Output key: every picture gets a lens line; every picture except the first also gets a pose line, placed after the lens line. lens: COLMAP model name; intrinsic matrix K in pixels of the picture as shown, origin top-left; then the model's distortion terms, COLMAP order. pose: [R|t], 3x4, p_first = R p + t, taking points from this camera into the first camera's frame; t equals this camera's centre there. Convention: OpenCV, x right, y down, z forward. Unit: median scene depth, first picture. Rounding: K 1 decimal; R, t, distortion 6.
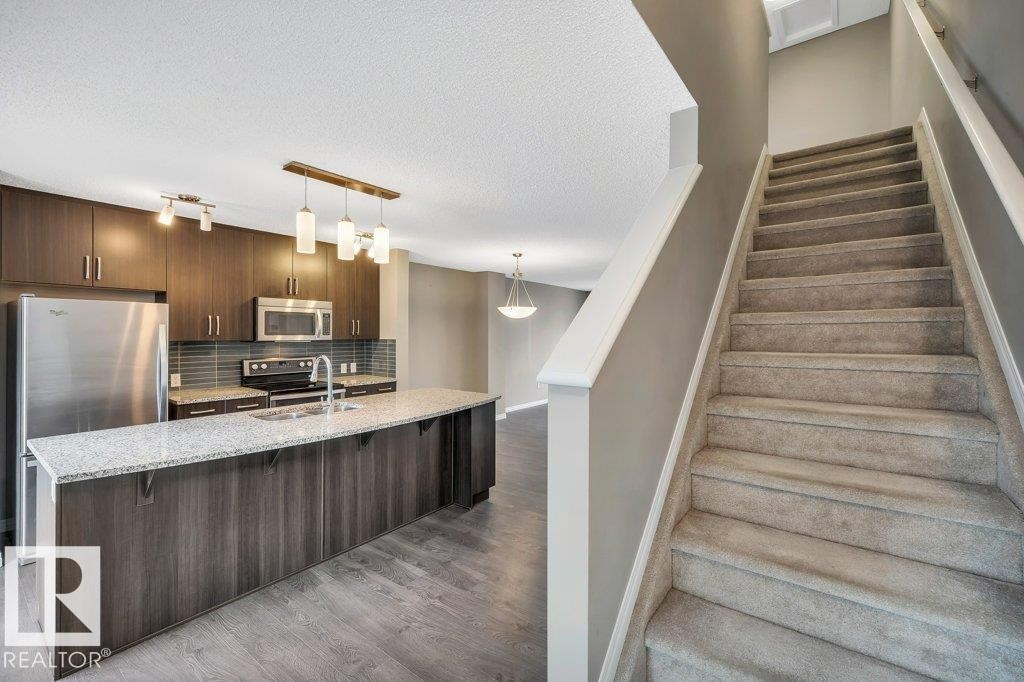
lens RADIAL K [[438.2, 0, 505.6], [0, 438.2, 336.6], [0, 0, 1]] dist [0.000685, -0.000557]
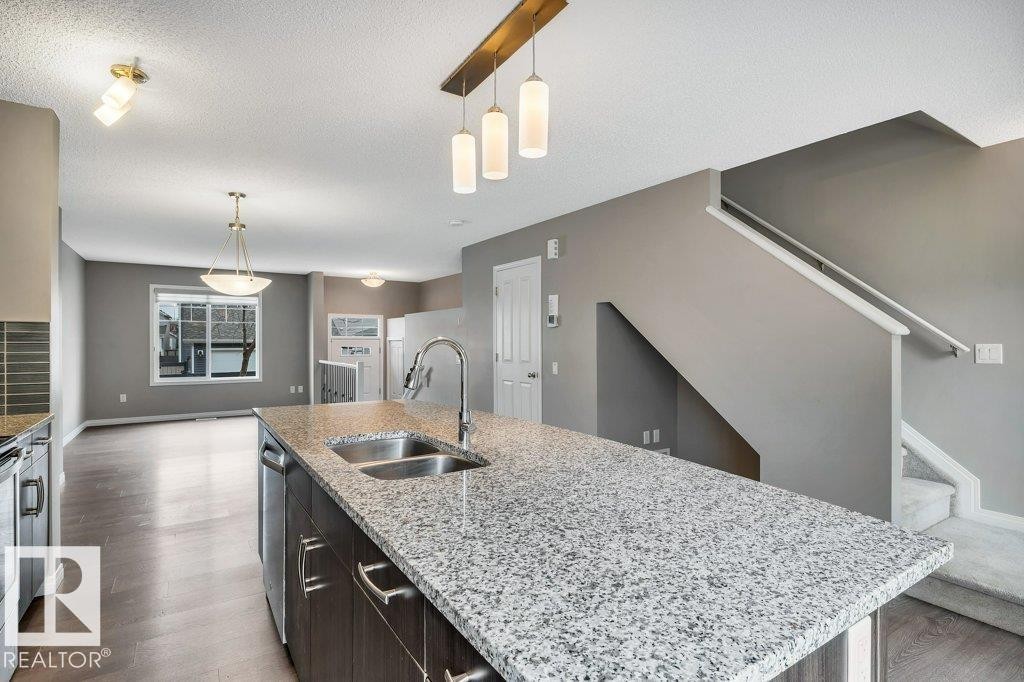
lens RADIAL K [[496.8, 0, 513.5], [0, 496.8, 337.1], [0, 0, 1]] dist [-0.003105, 0.002895]
pose [[0.327850, 0.000510, 0.944730, -0.747978], [0.010675, 0.999934, -0.004244, 0.038441], [-0.944669, 0.011477, 0.327823, 0.562407]]
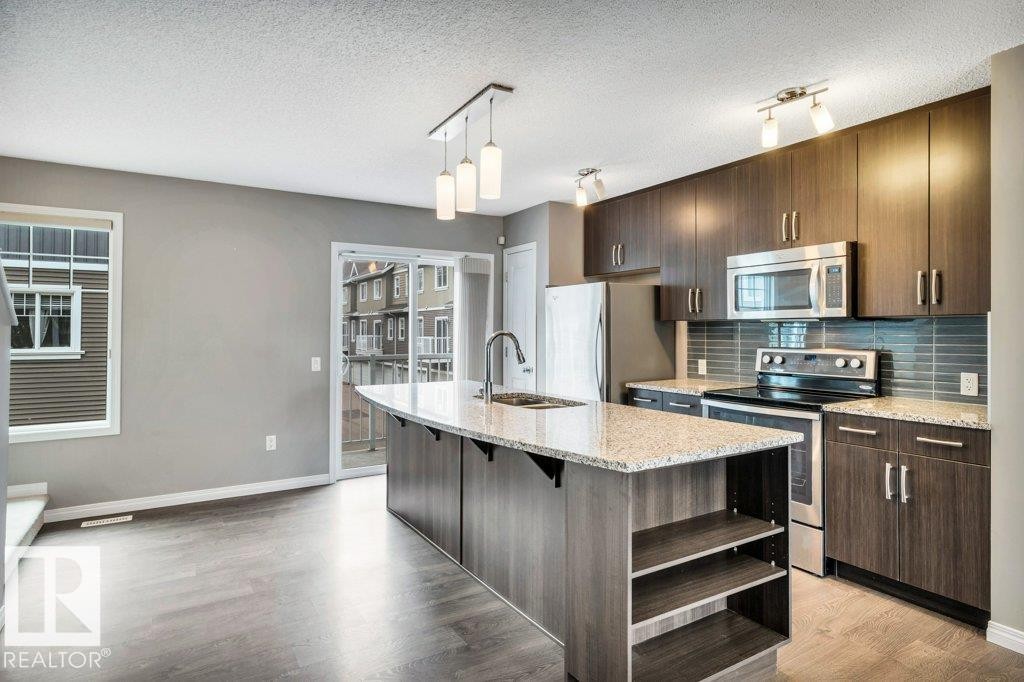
lens RADIAL K [[567.4, 0, 506.0], [0, 567.4, 336.3], [0, 0, 1]] dist [0.001621, 0.000489]
pose [[-0.363692, 0.006208, -0.931498, 0.437056], [-0.007475, 0.999926, 0.009582, 0.032784], [0.931489, 0.010448, -0.363619, 1.081574]]
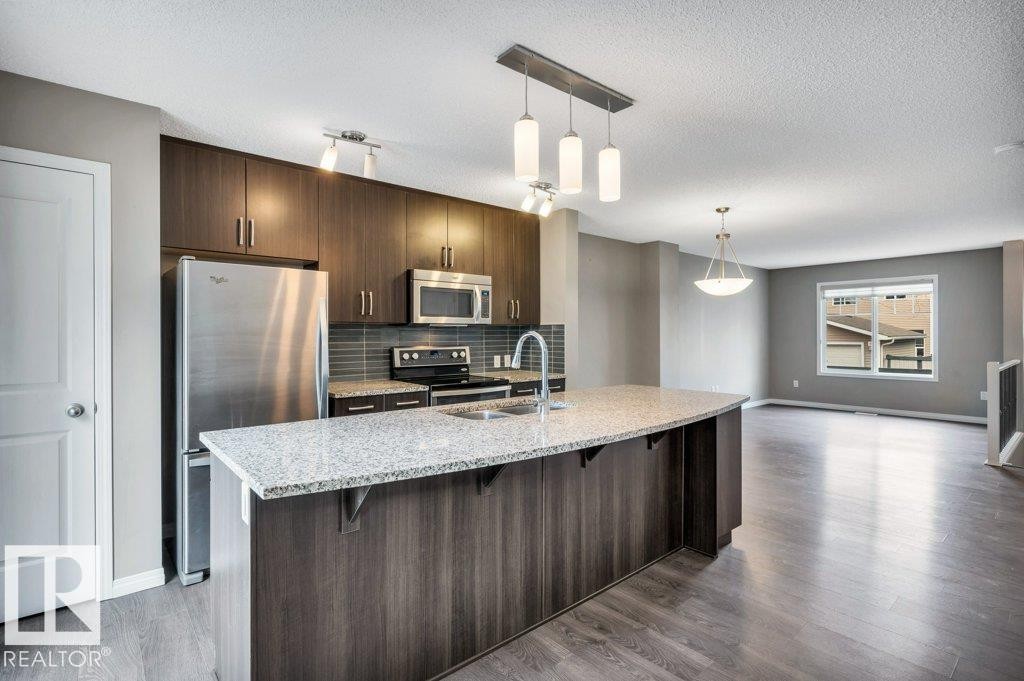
lens RADIAL K [[496.8, 0, 507.5], [0, 496.8, 339.5], [0, 0, 1]] dist [-0.003105, 0.002895]
pose [[0.977948, -0.003756, -0.208813, -0.221151], [0.004329, 0.999988, 0.002288, 0.041535], [0.208802, -0.003142, 0.977953, 0.151571]]
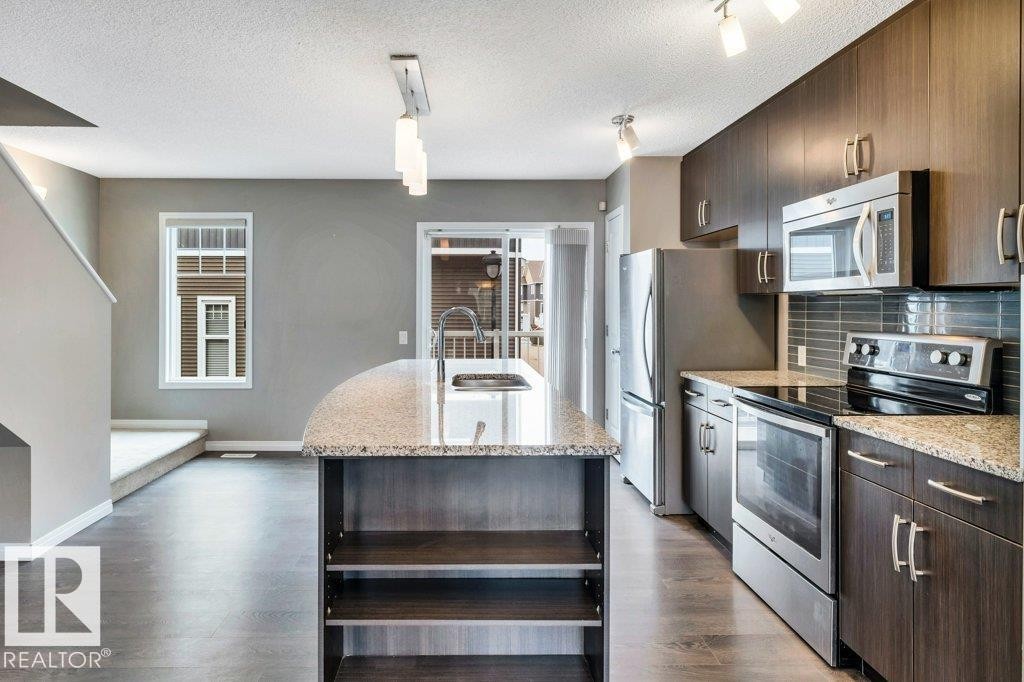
lens RADIAL K [[590.1, 0, 467.4], [0, 590.1, 311.7], [0, 0, 1]] dist [-0.002714, 0.000064]
pose [[-0.789301, 0.000660, -0.614006, 0.165209], [-0.008819, 0.999884, 0.012412, 0.029569], [0.613943, 0.015212, -0.789204, 1.425371]]
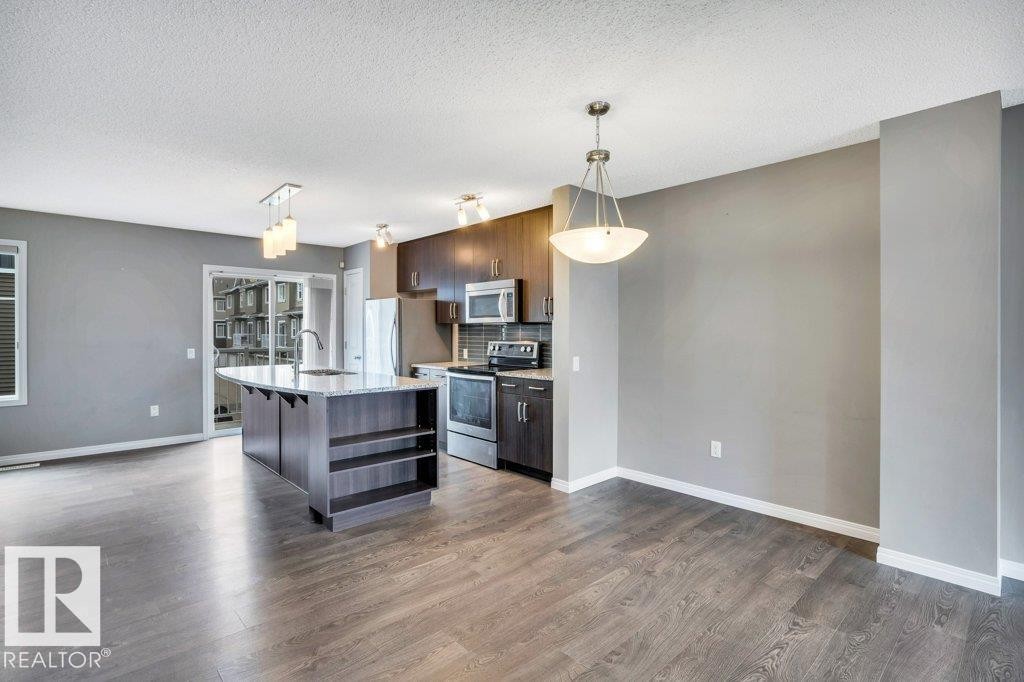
lens RADIAL K [[496.8, 0, 510.0], [0, 496.8, 344.1], [0, 0, 1]] dist [-0.003105, 0.002895]
pose [[-0.176678, 0.022558, -0.984010, 0.727198], [-0.010584, 0.999636, 0.024817, 0.033162], [0.984212, 0.014799, -0.176375, 1.445588]]
